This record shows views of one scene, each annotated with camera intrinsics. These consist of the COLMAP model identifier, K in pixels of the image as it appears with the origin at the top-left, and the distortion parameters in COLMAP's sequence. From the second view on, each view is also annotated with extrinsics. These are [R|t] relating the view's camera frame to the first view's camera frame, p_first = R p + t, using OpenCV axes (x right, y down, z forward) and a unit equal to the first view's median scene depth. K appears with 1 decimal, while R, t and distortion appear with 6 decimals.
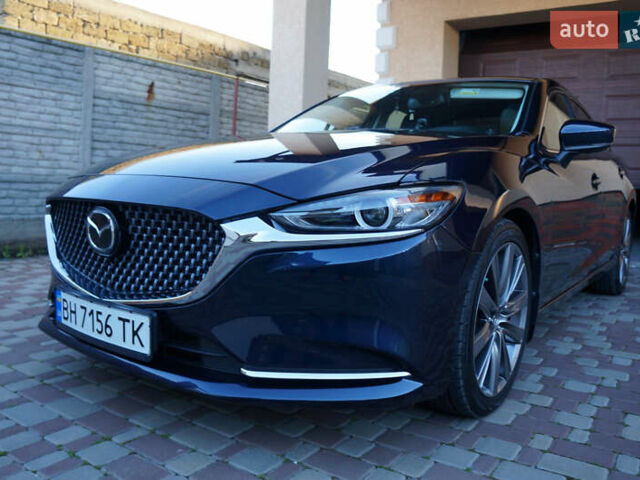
lens RADIAL K [[471.3, 0, 320.0], [0, 471.3, 240.0], [0, 0, 1]] dist [-0.105545, 0.000094]
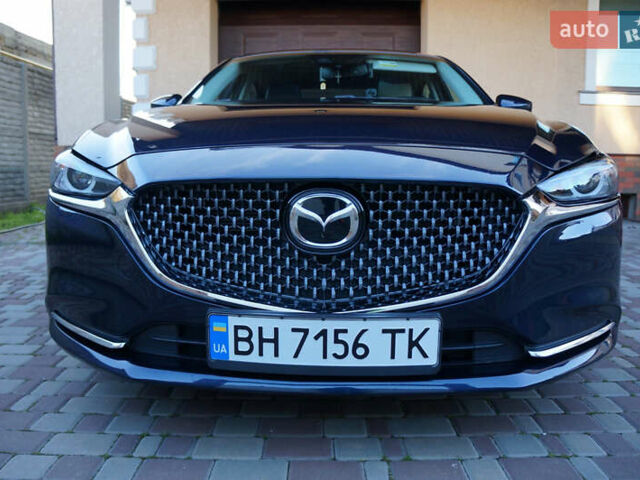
lens RADIAL K [[481.2, 0, 320.0], [0, 481.2, 240.0], [0, 0, 1]] dist [-0.132253, 0.059524]
pose [[0.873315, -0.105041, 0.475696, -0.854978], [0.080951, 0.994192, 0.070916, -0.043867], [-0.480383, -0.023424, 0.876746, 0.340814]]
